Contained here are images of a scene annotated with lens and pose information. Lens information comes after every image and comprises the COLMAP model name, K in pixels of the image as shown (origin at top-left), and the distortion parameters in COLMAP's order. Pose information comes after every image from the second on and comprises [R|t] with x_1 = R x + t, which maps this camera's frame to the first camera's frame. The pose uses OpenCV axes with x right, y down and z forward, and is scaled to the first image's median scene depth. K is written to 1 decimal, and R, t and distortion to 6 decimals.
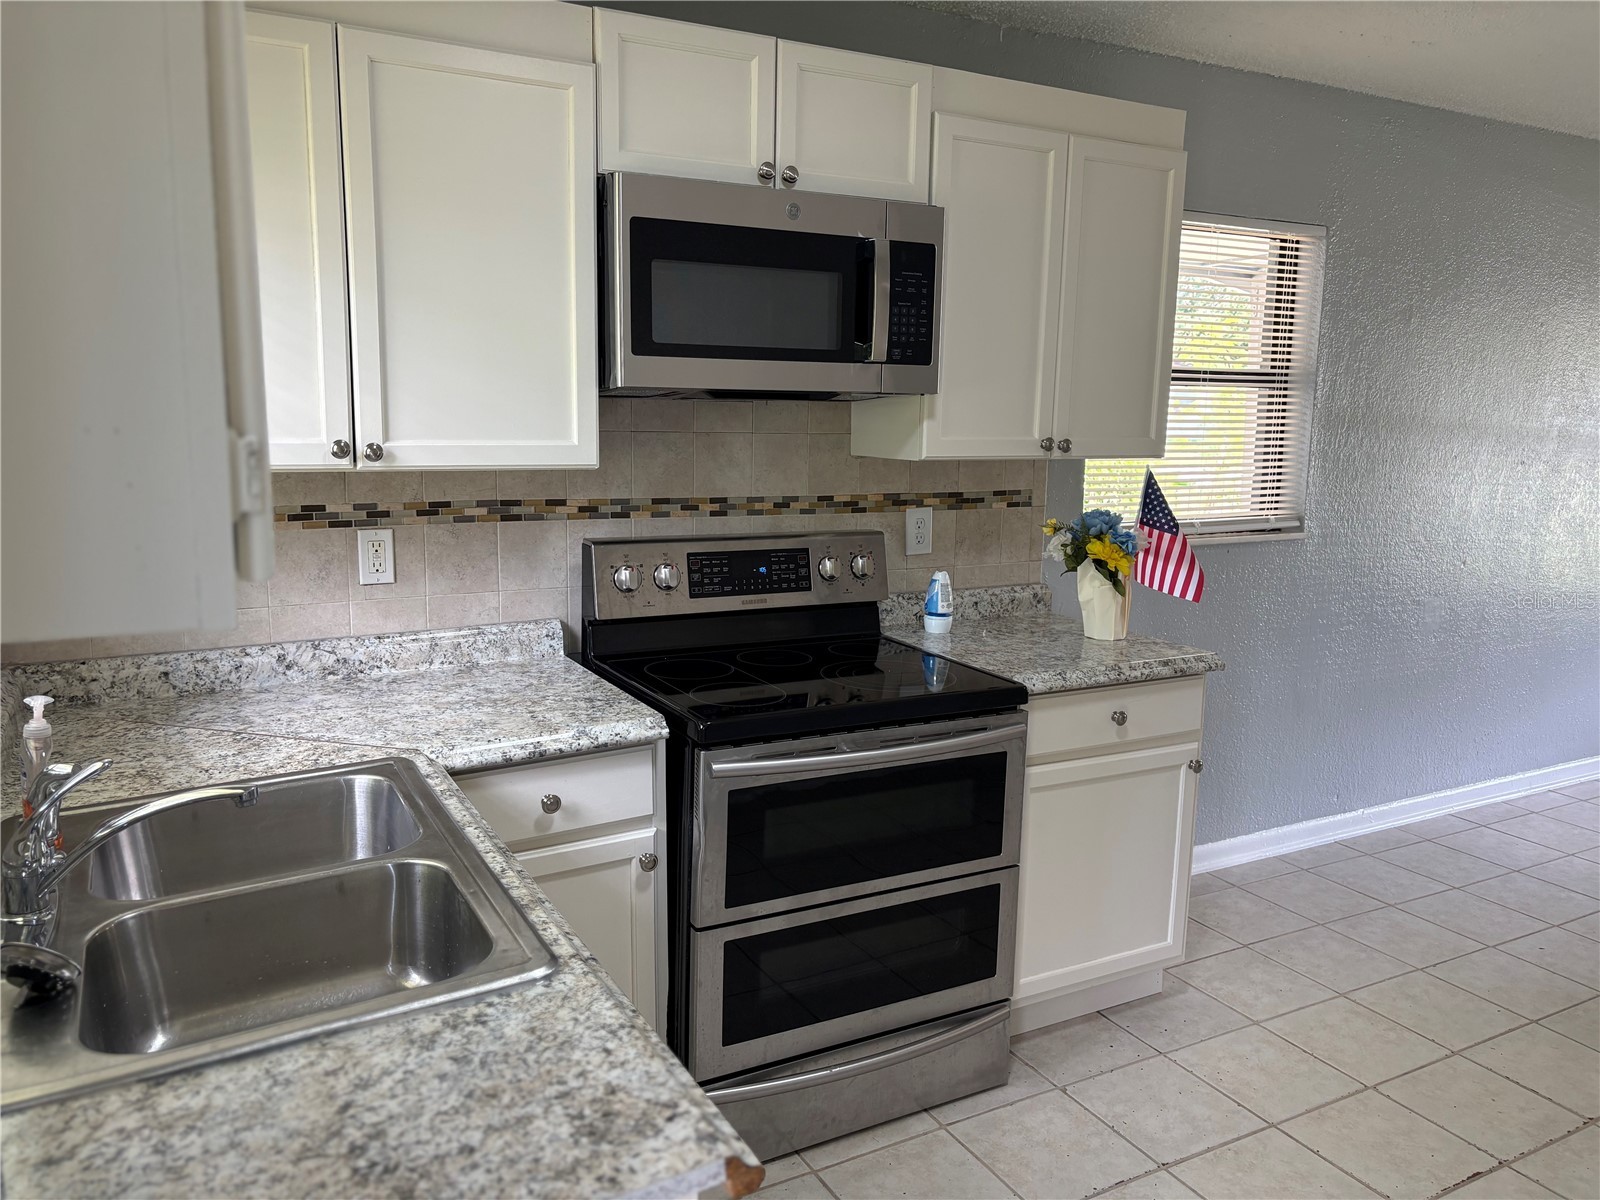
lens RADIAL K [[1104.0, 0, 800.0], [0, 1104.0, 600.0], [0, 0, 1]] dist [0.040011, -0.000010]
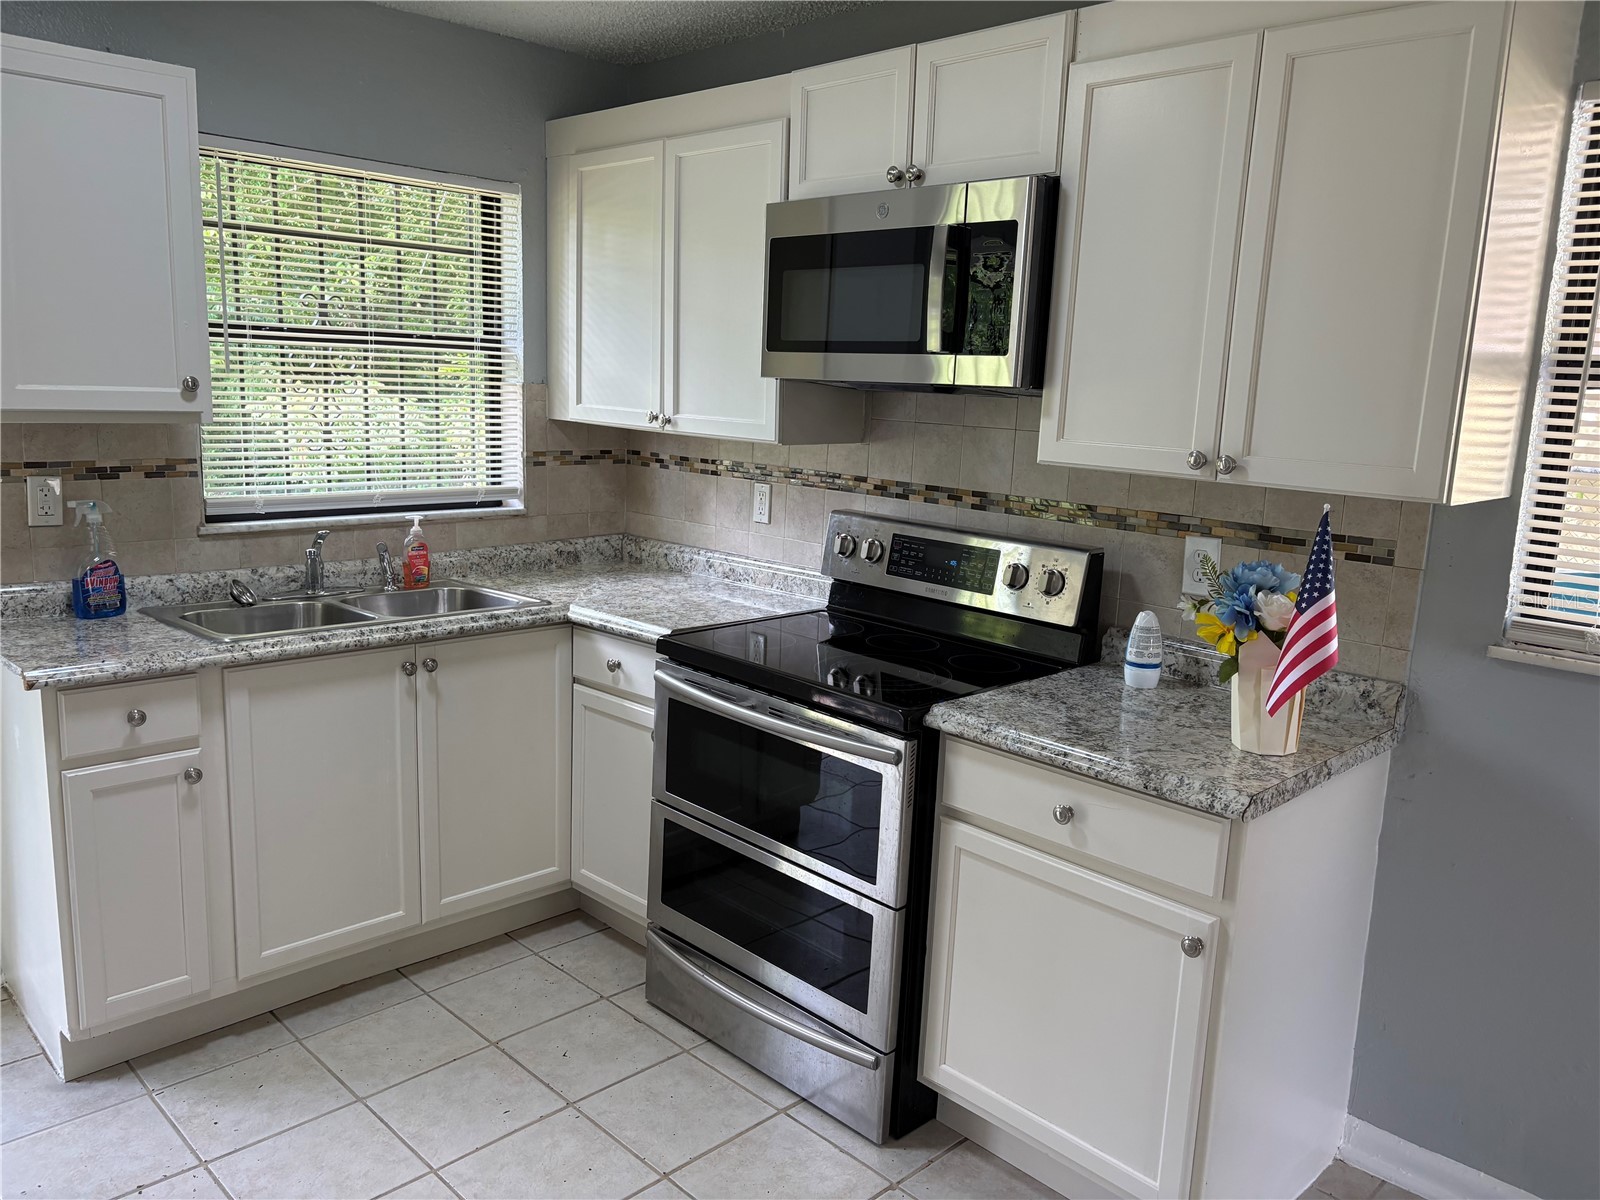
lens RADIAL K [[1210.0, 0, 800.0], [0, 1210.0, 600.0], [0, 0, 1]] dist [0.052584, 0.002202]
pose [[0.278869, 0.161313, -0.946684, 0.946839], [-0.213163, 0.971597, 0.102765, -0.076297], [0.936373, 0.173140, 0.305334, 0.533998]]
